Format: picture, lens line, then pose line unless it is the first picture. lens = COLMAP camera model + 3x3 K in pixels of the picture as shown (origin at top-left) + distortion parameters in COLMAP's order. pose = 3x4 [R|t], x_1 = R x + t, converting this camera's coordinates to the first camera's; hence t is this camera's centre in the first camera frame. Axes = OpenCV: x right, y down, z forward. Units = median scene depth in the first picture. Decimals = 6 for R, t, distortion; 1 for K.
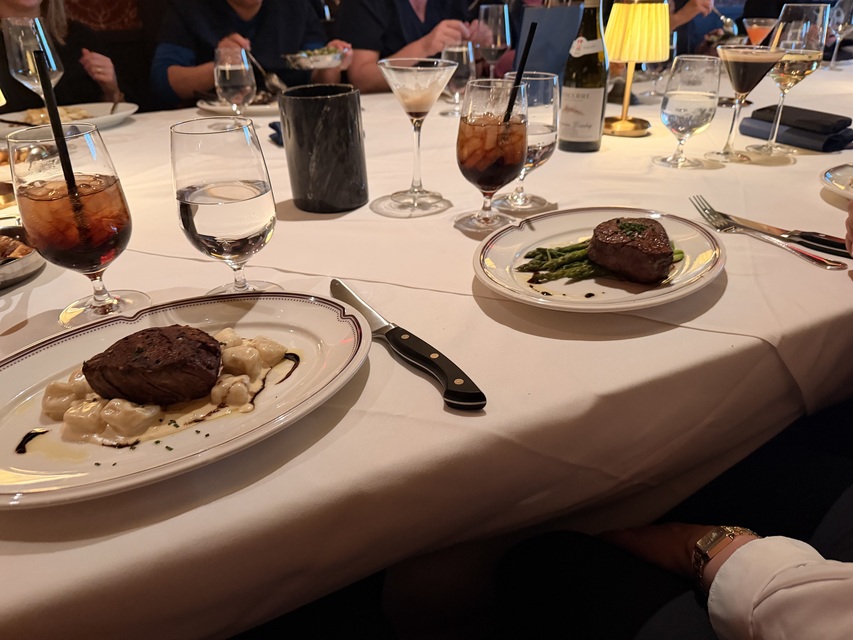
lens RADIAL K [[592.1, 0, 405.4], [0, 592.1, 322.2], [0, 0, 1]] dist [0.077201, -0.149973]
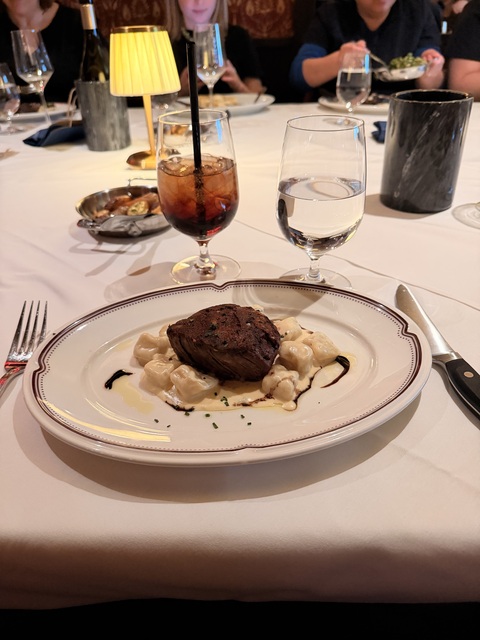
lens RADIAL K [[444.3, 0, 238.6], [0, 444.3, 329.0], [0, 0, 1]] dist [0.077201, -0.149973]
pose [[0.886766, 0.261746, -0.380965, -0.066741], [-0.215832, 0.963320, 0.159471, -0.074348], [0.408732, -0.059189, 0.910733, 0.207358]]
